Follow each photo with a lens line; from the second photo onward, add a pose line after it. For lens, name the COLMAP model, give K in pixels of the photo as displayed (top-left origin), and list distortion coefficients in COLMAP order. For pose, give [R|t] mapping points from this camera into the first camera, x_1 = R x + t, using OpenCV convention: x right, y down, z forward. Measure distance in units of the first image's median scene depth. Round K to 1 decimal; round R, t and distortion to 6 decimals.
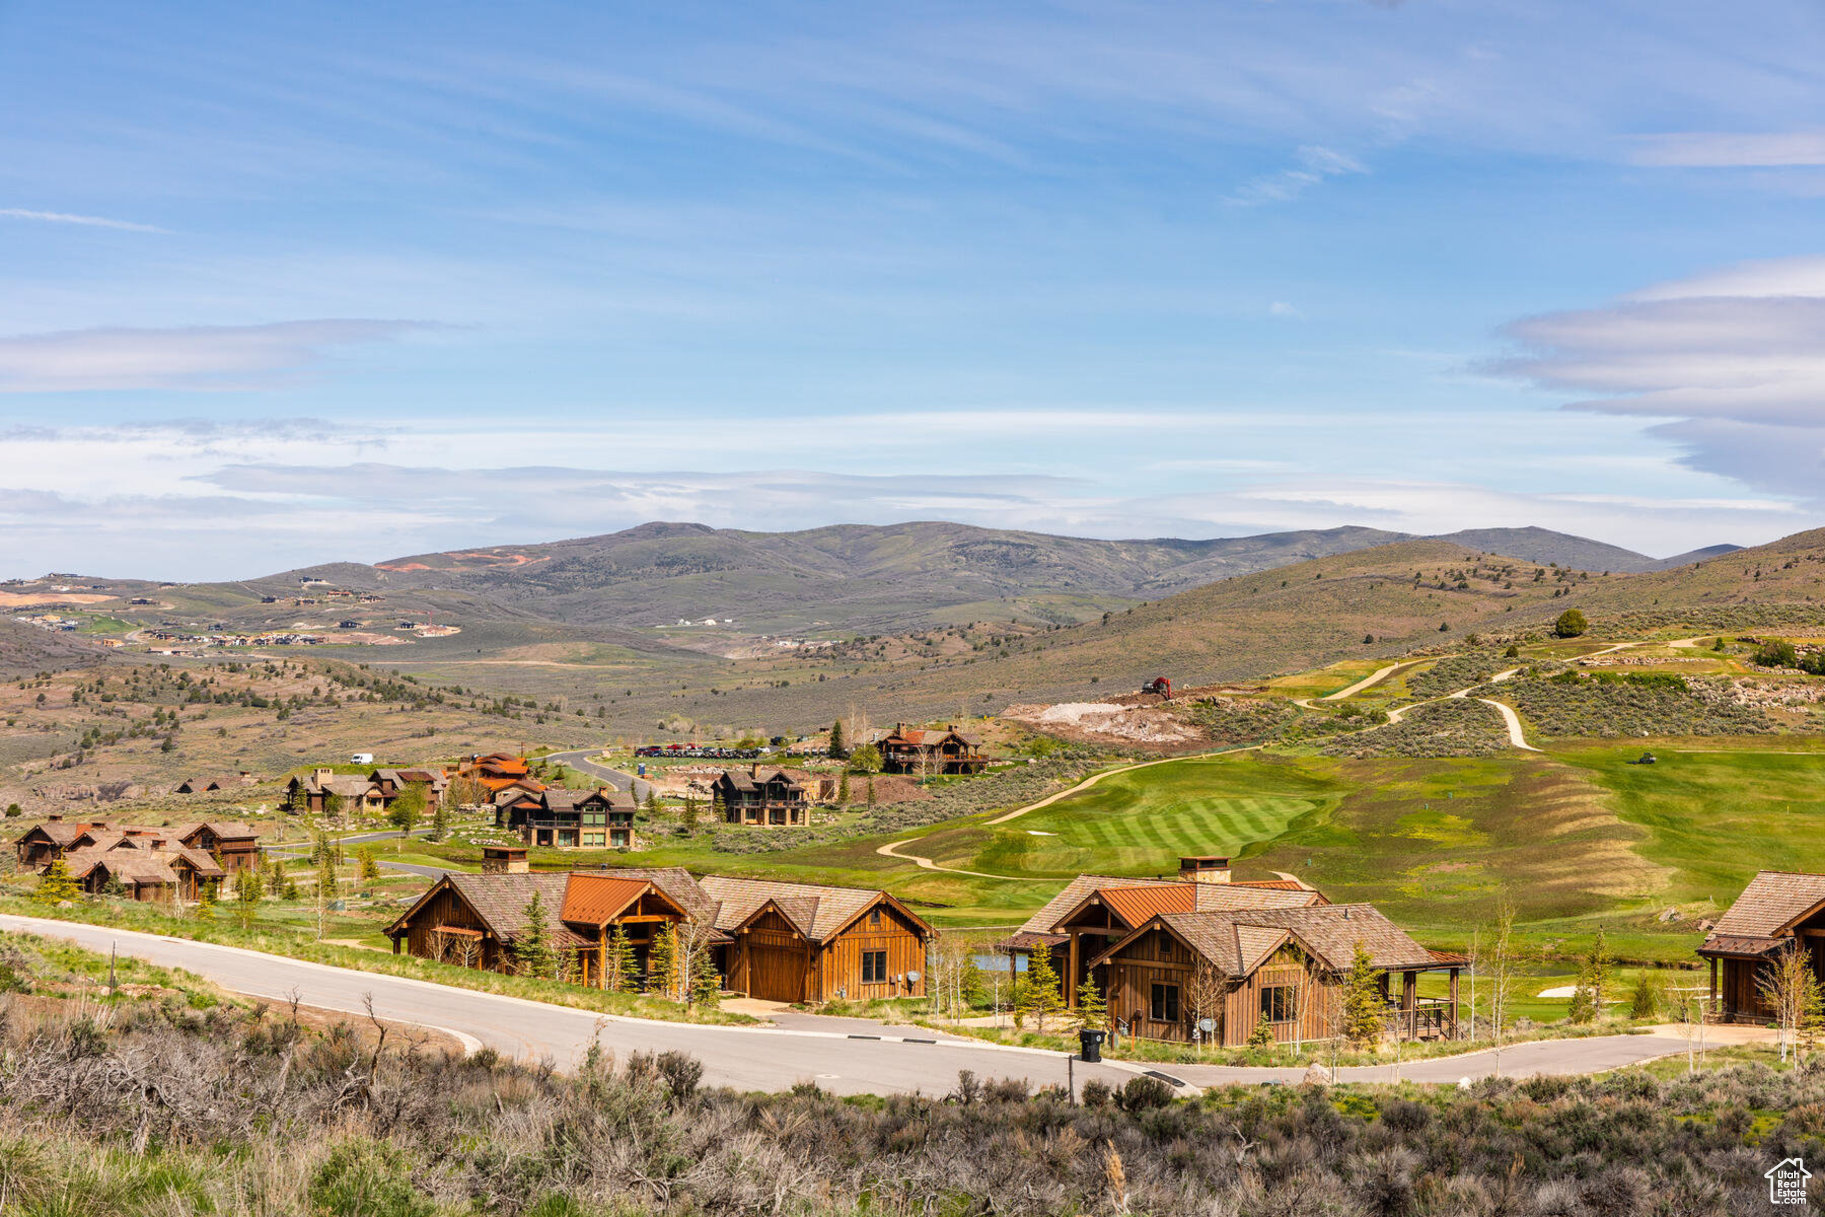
lens RADIAL K [[3886.2, 0, 954.0], [0, 3886.2, 588.6], [0, 0, 1]] dist [0.059719, 0.000000]
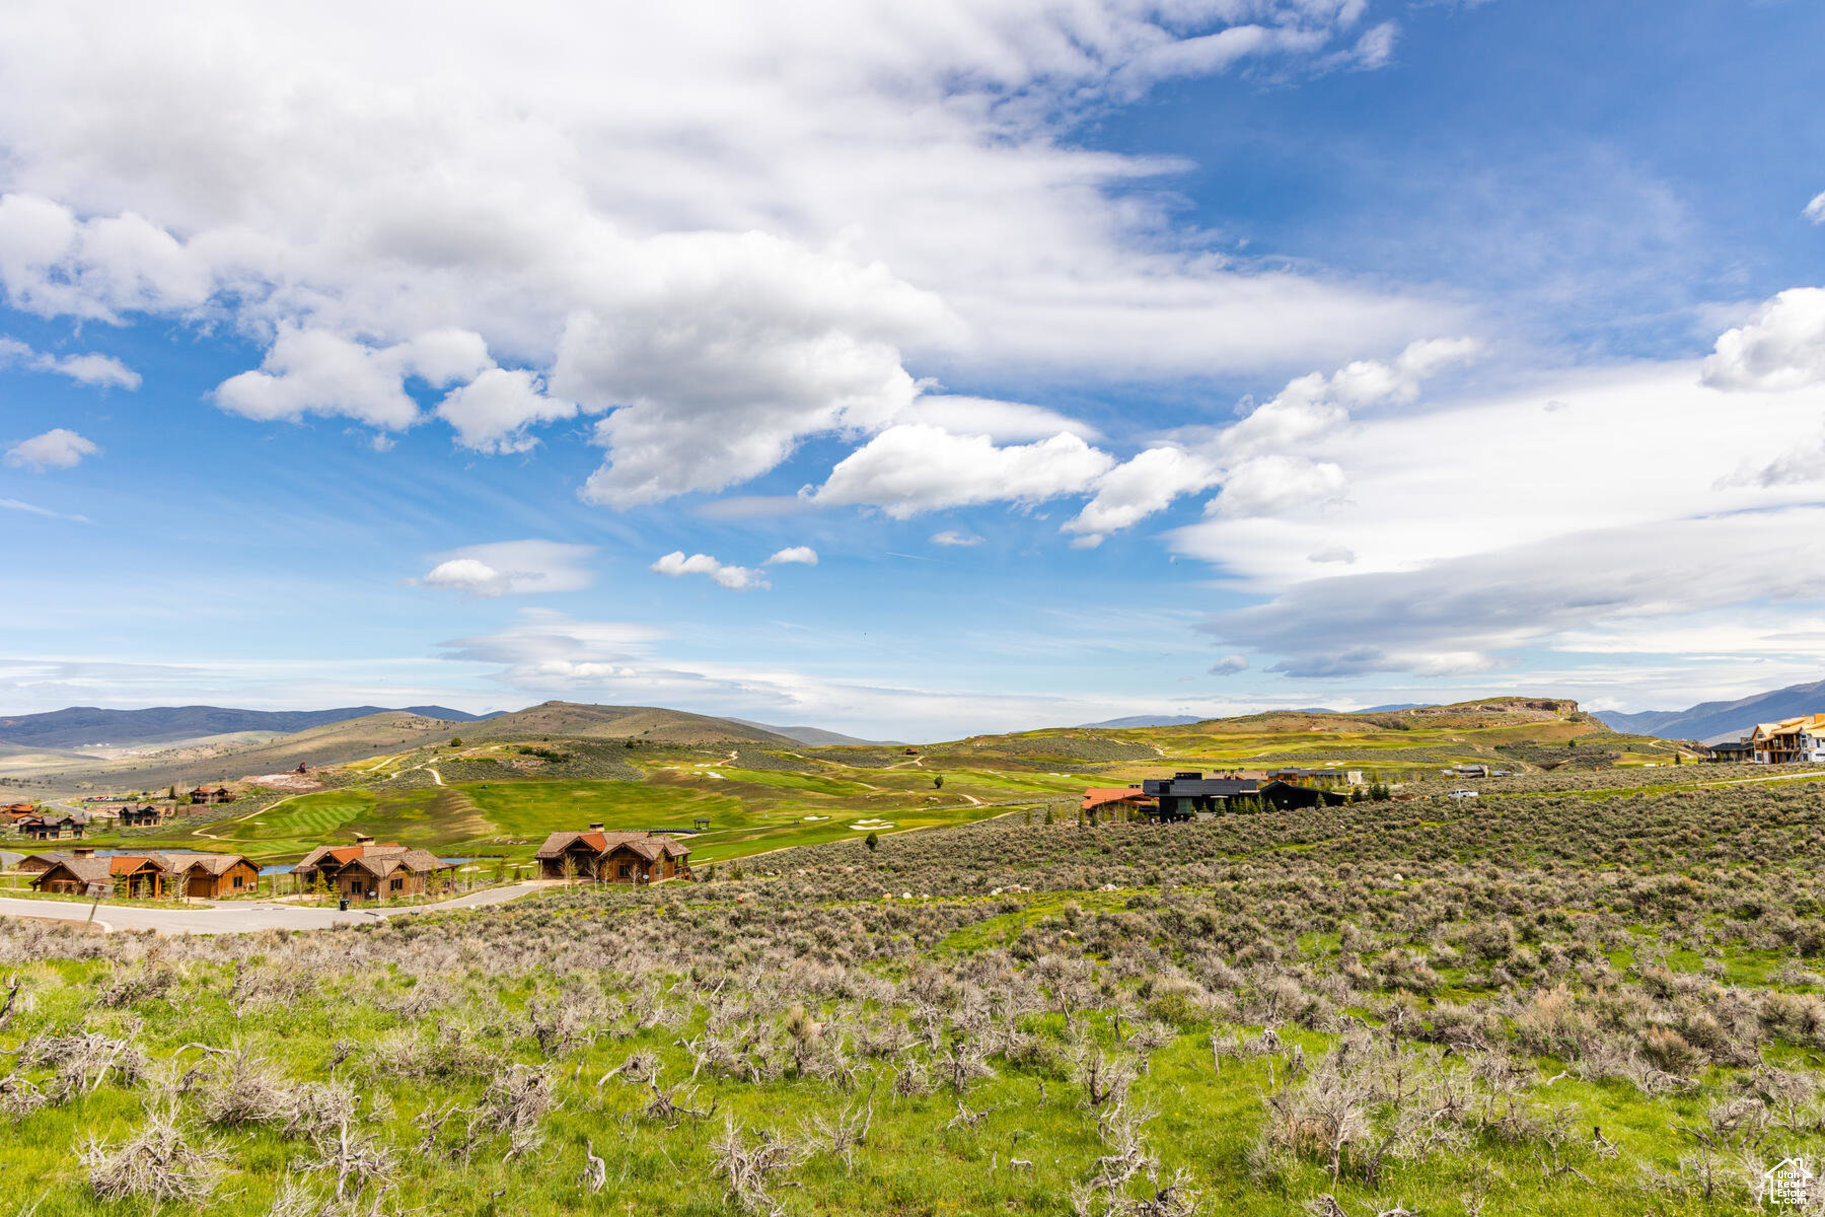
lens RADIAL K [[1231.7, 0, 918.6], [0, 1231.7, 614.5], [0, 0, 1]] dist [0.011052, -0.003890]
pose [[0.867052, 0.028441, 0.497405, -0.011951], [0.015564, 0.996336, -0.084100, -0.004356], [-0.497975, 0.080660, 0.863432, -0.017504]]
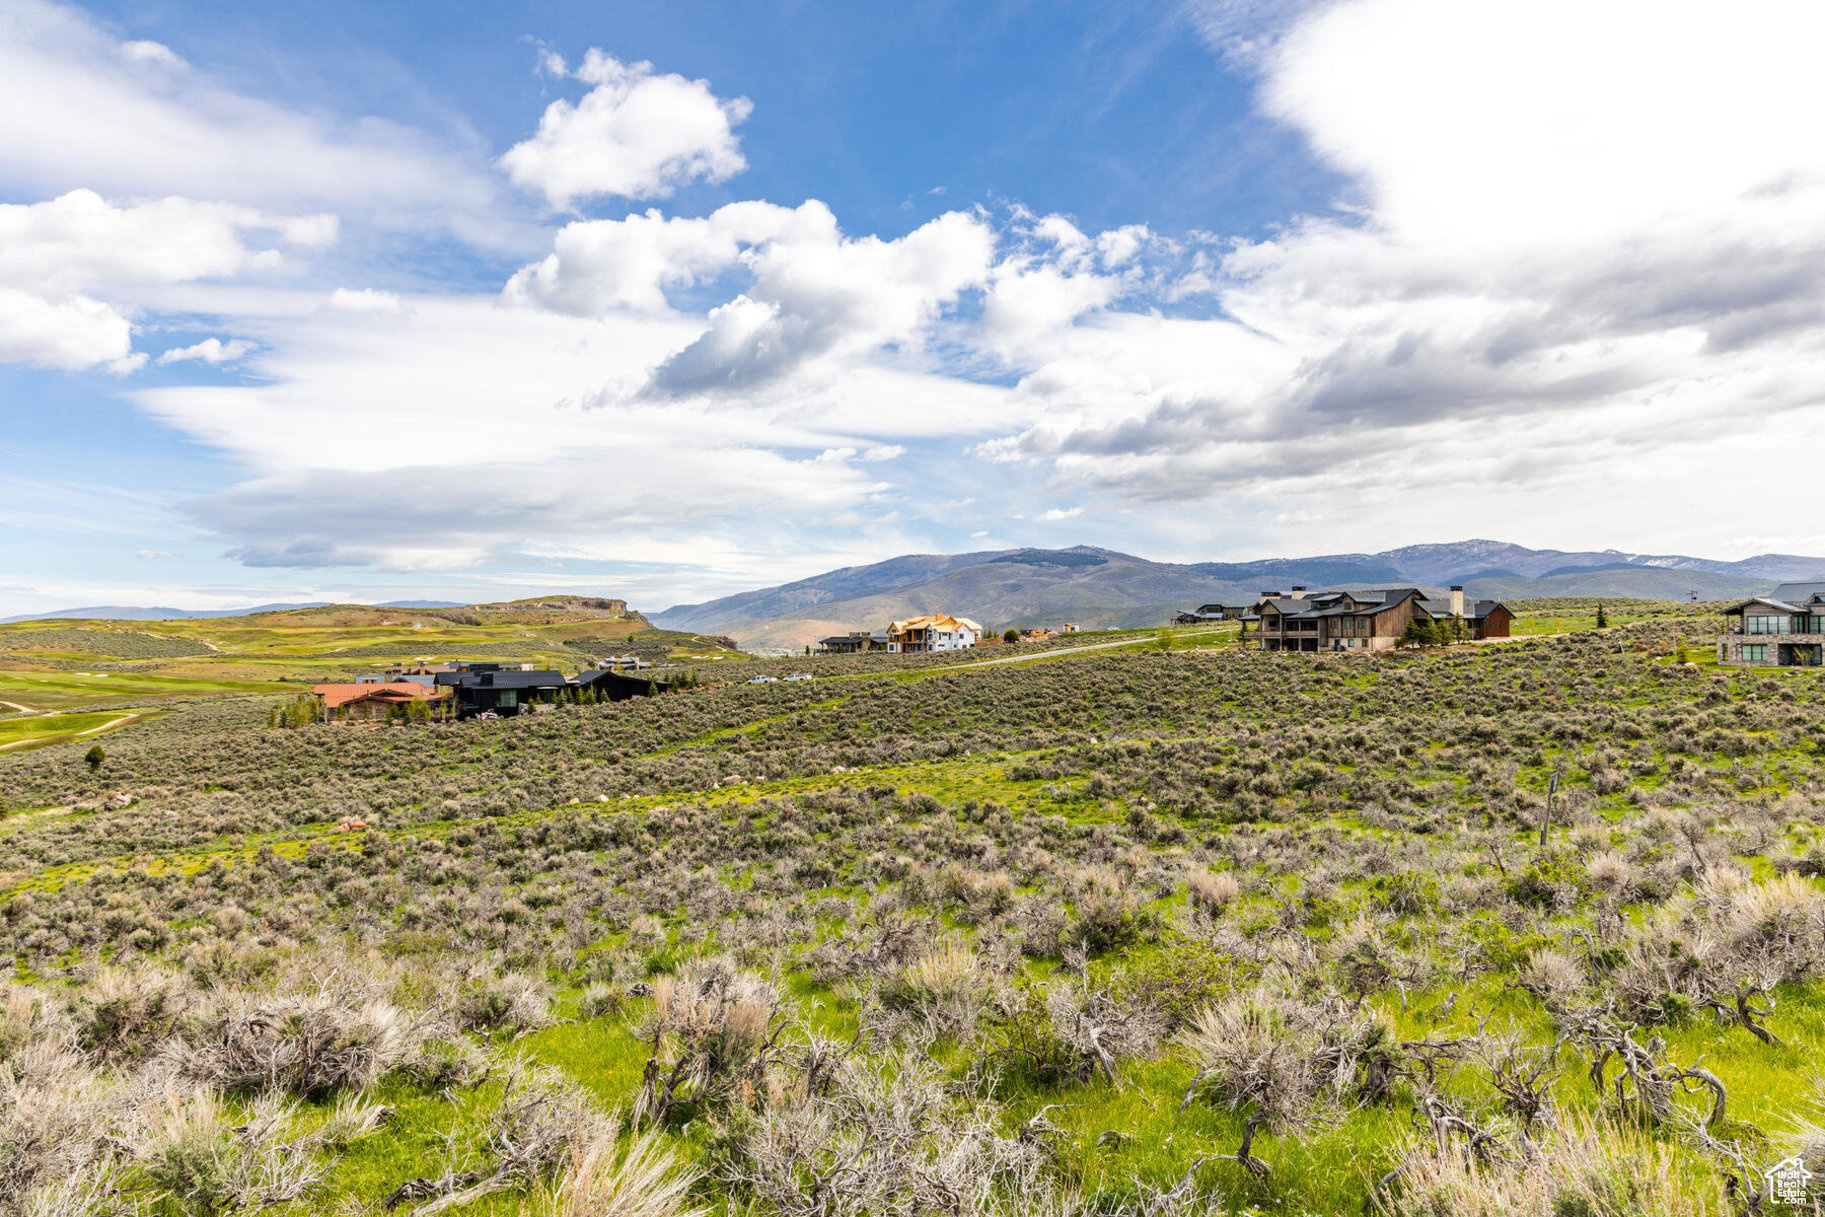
lens RADIAL K [[1231.7, 0, 925.4], [0, 1231.7, 597.6], [0, 0, 1]] dist [0.011052, -0.003890]
pose [[0.279524, 0.011809, 0.960066, -0.050982], [-0.005836, 0.999927, -0.010600, -0.002671], [-0.960121, -0.002640, 0.279573, 0.045891]]
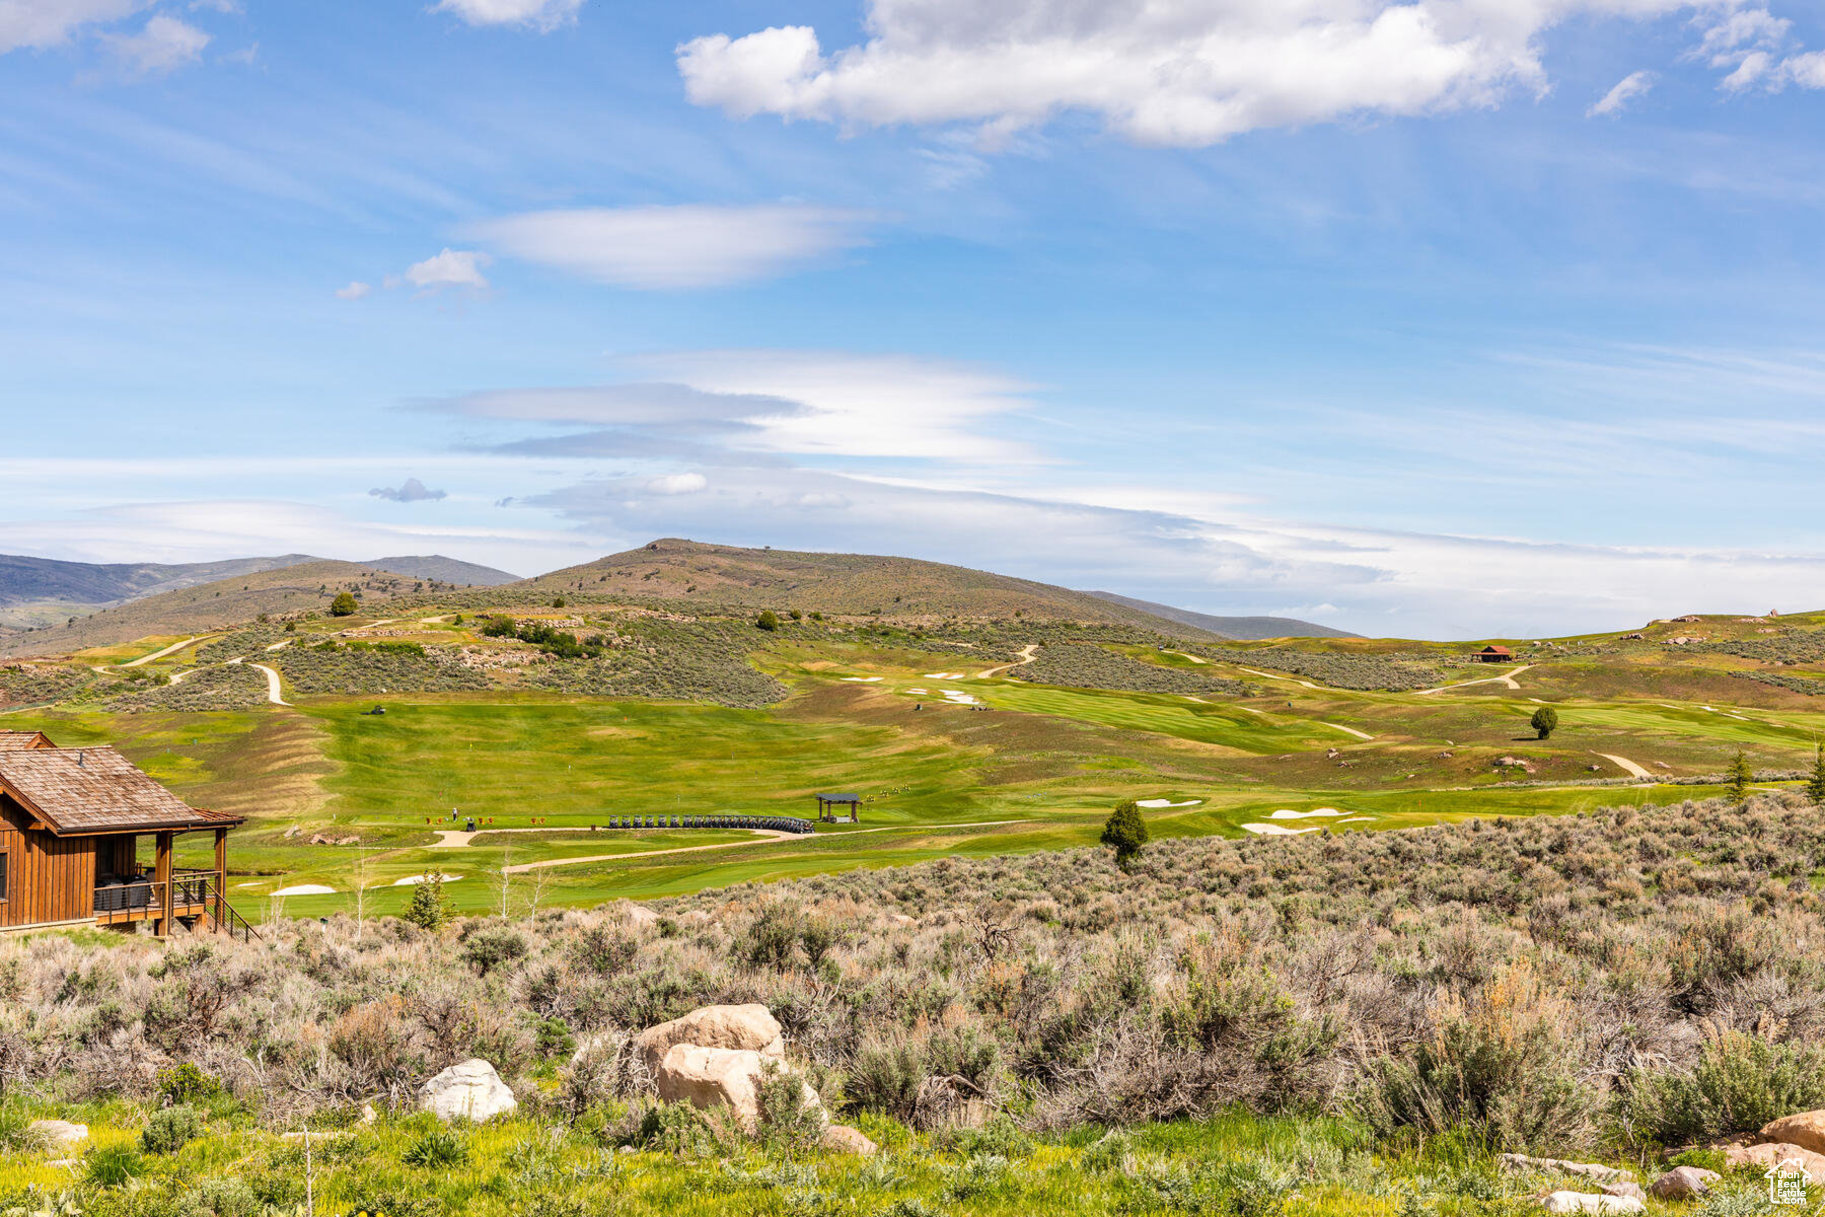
lens RADIAL K [[2947.3, 0, 935.6], [0, 2947.3, 556.4], [0, 0, 1]] dist [0.050566, 0.000000]
pose [[0.951737, 0.005276, 0.306869, 0.062080], [-0.000263, 0.999866, -0.016374, 0.011021], [-0.306914, 0.015503, 0.951611, 0.074231]]
